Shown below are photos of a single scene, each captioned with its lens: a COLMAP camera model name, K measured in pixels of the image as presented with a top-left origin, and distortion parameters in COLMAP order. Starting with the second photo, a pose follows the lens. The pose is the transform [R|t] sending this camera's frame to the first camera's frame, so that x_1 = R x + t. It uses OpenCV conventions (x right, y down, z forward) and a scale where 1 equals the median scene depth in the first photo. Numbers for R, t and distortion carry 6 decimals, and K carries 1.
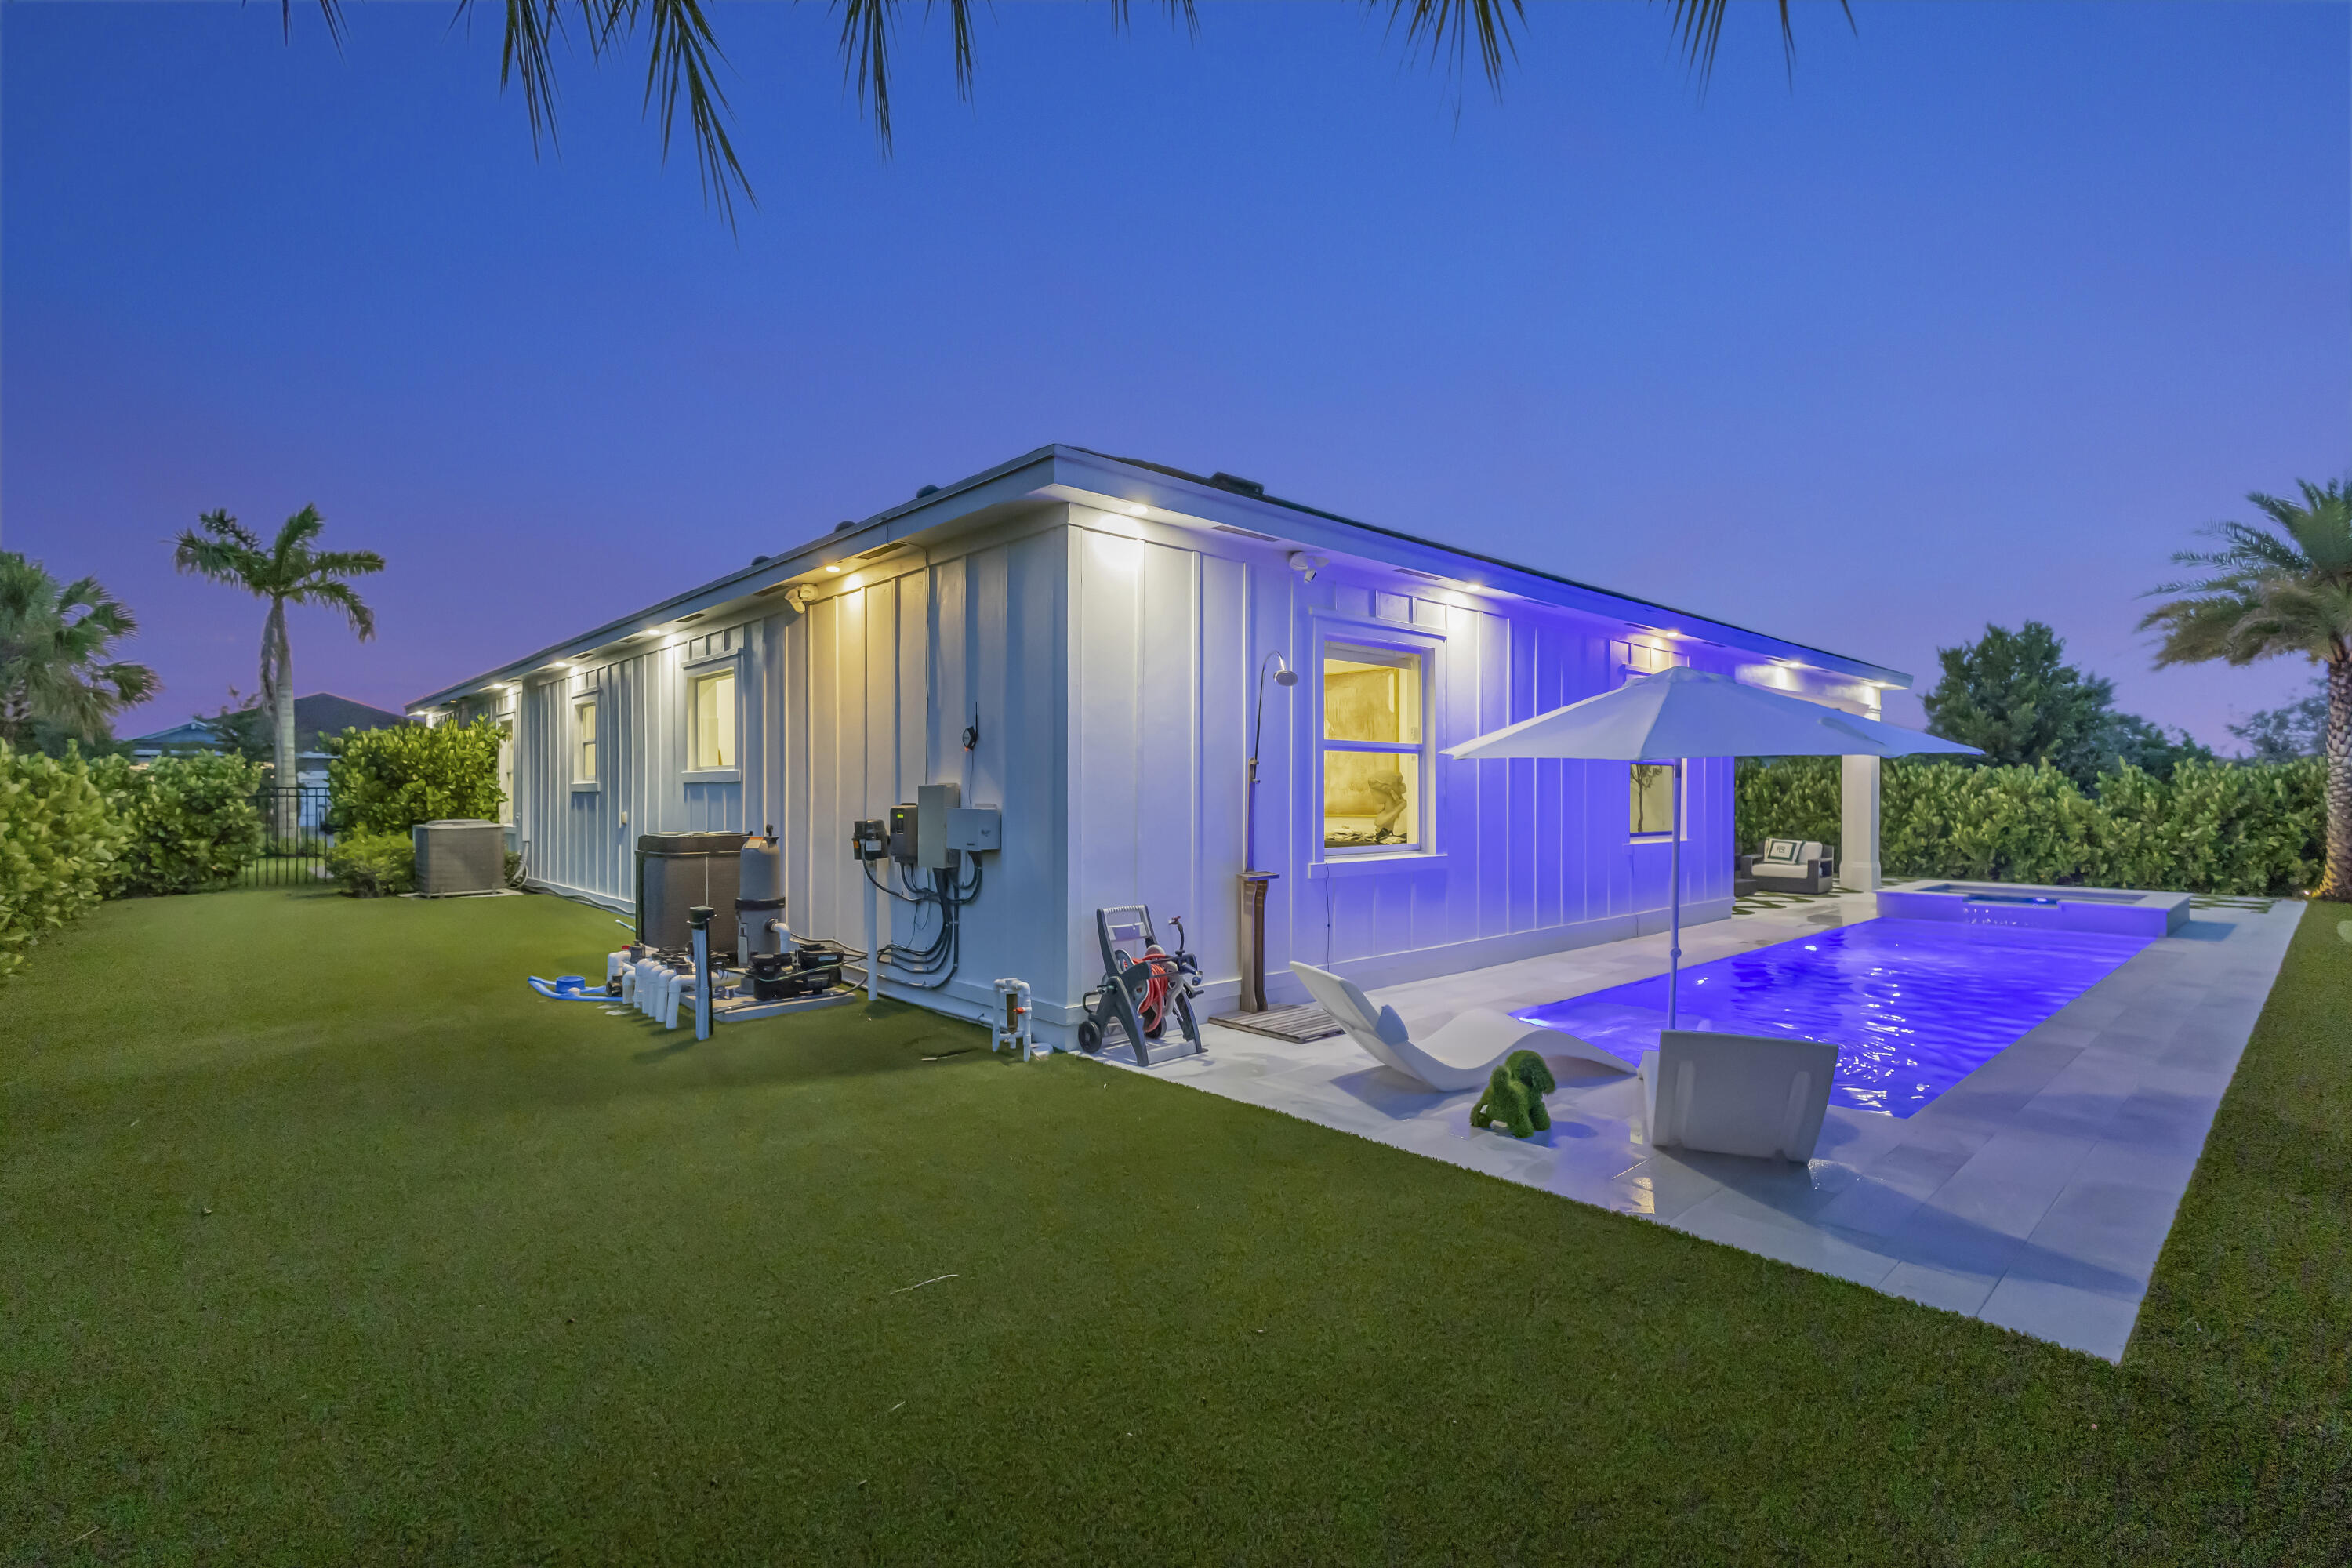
lens RADIAL K [[1063.8, 0, 1168.6], [0, 1063.8, 794.5], [0, 0, 1]] dist [0.002353, -0.000569]
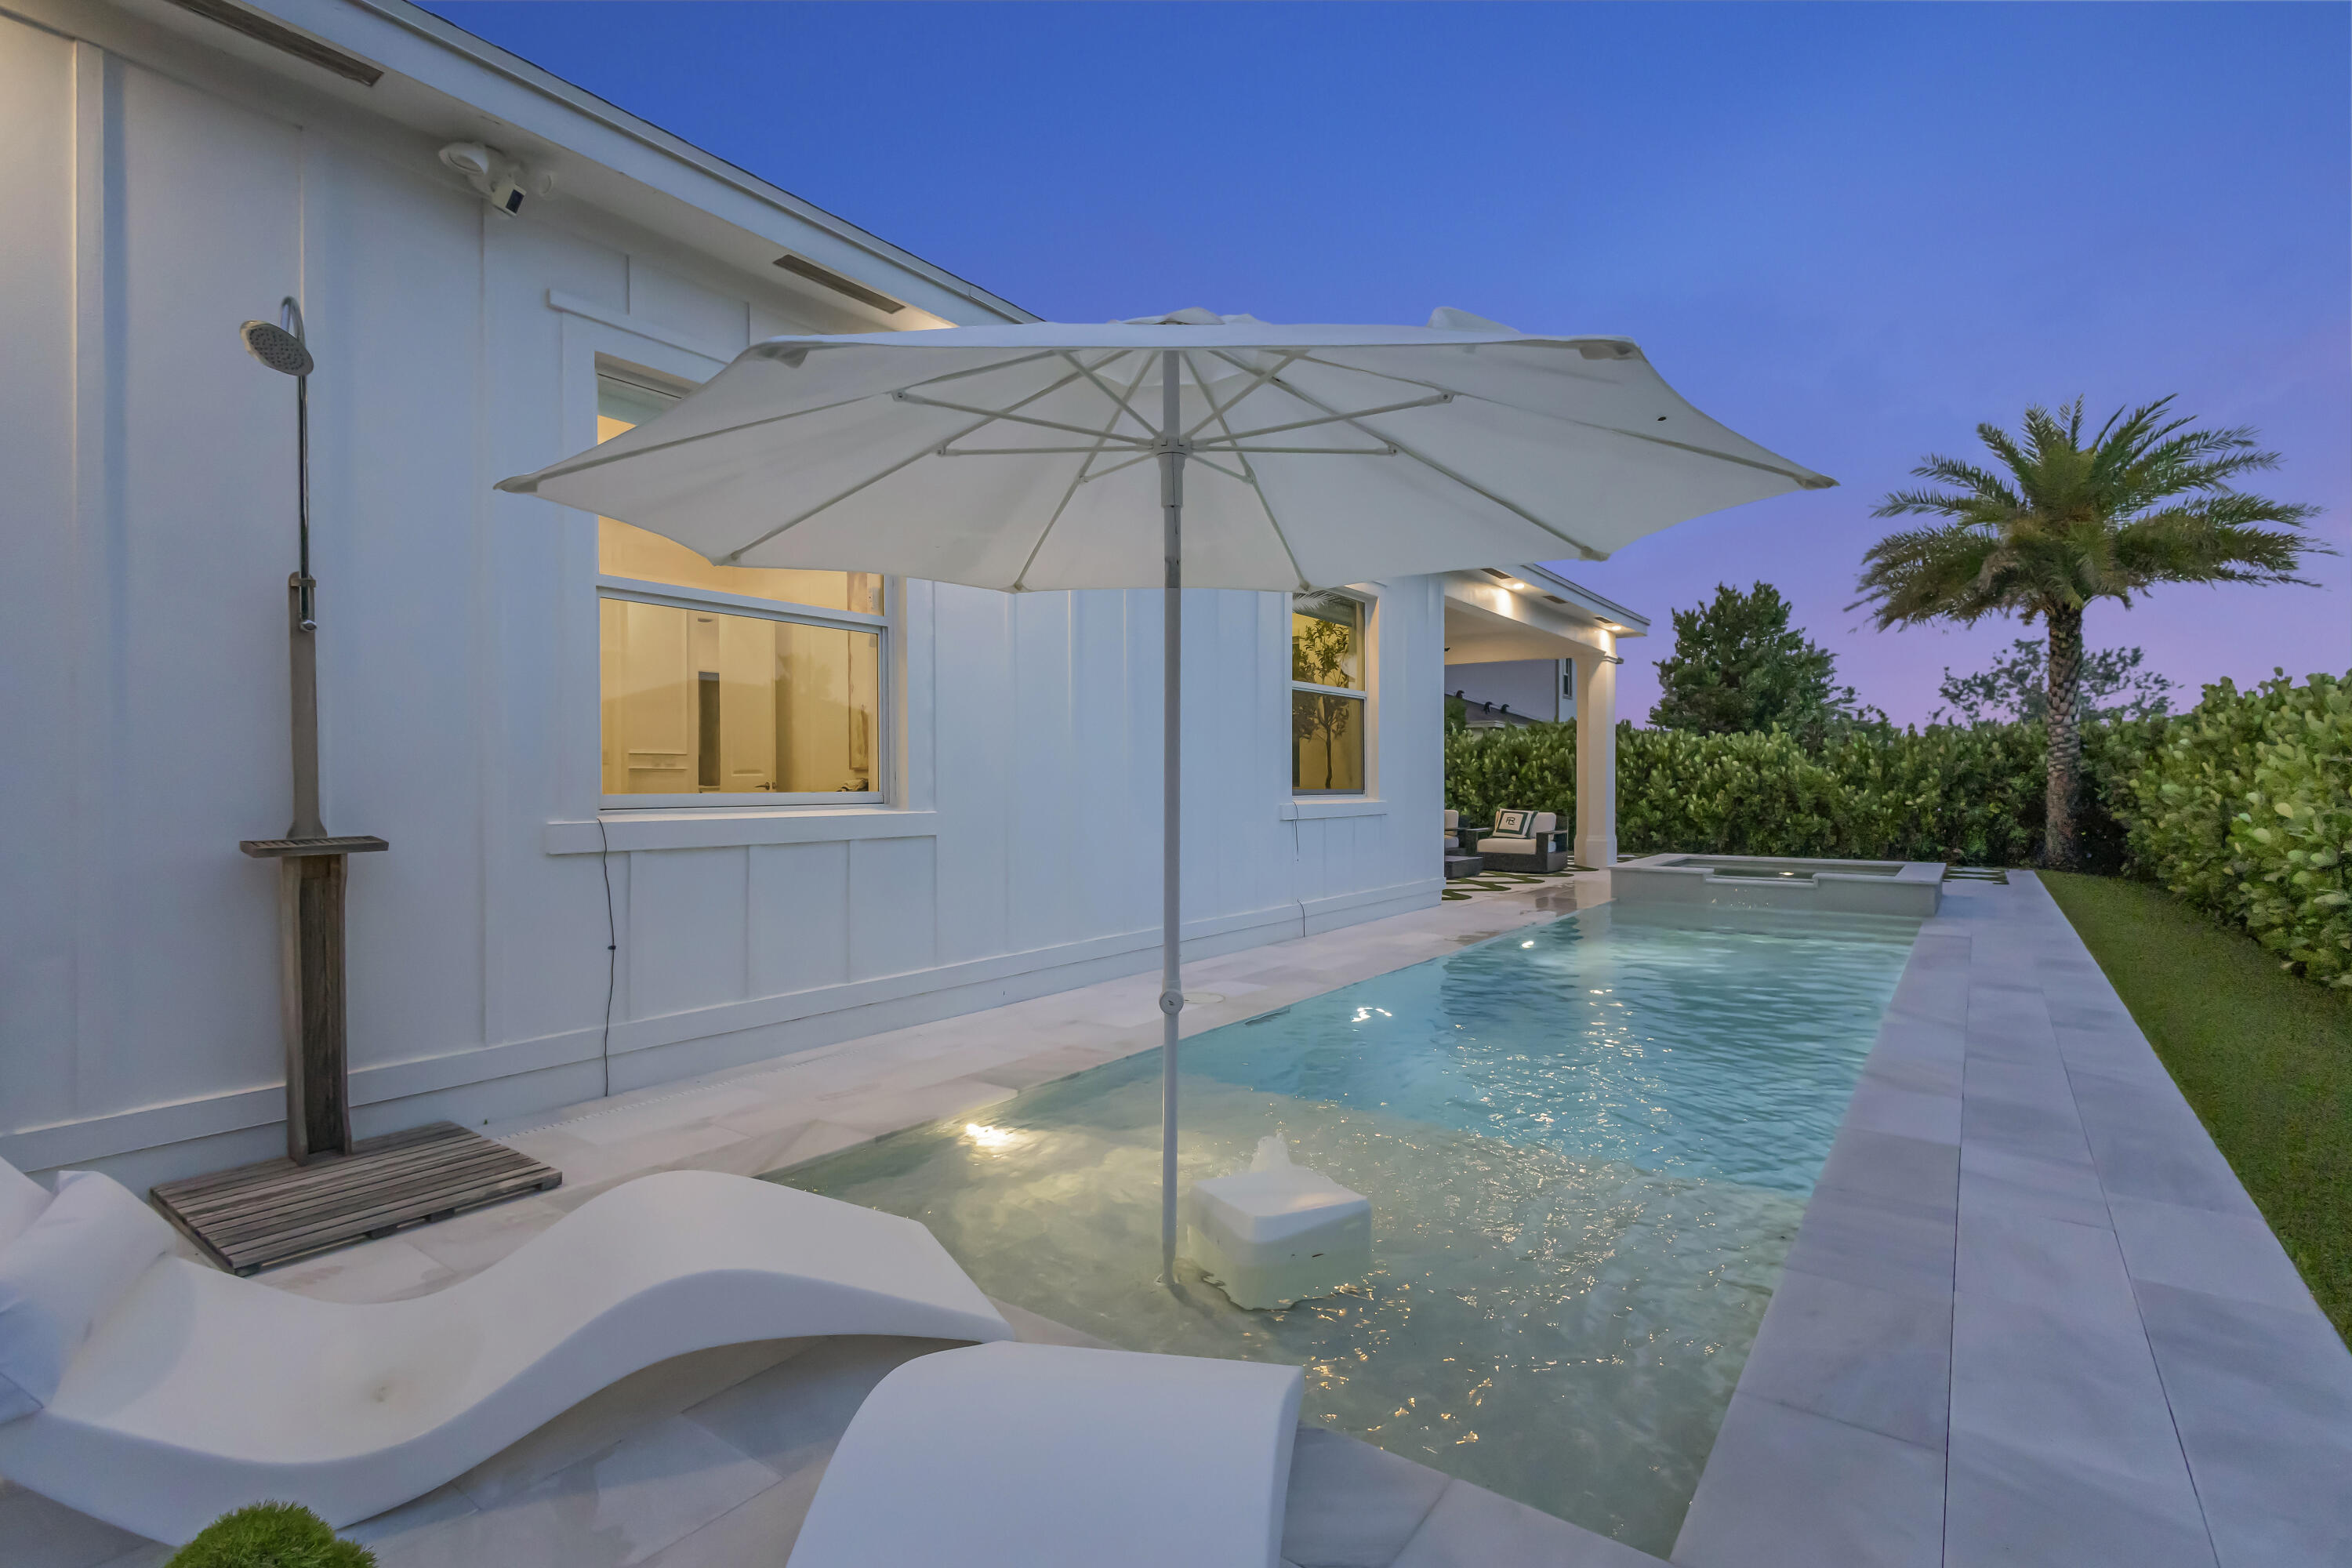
lens RADIAL K [[1097.5, 0, 1171.7], [0, 1097.5, 792.7], [0, 0, 1]] dist [0.003850, 0.000550]
pose [[0.979621, -0.003829, 0.200820, 0.130493], [0.002254, 0.999965, 0.008068, 0.020395], [-0.200844, -0.007451, 0.979595, 0.191995]]
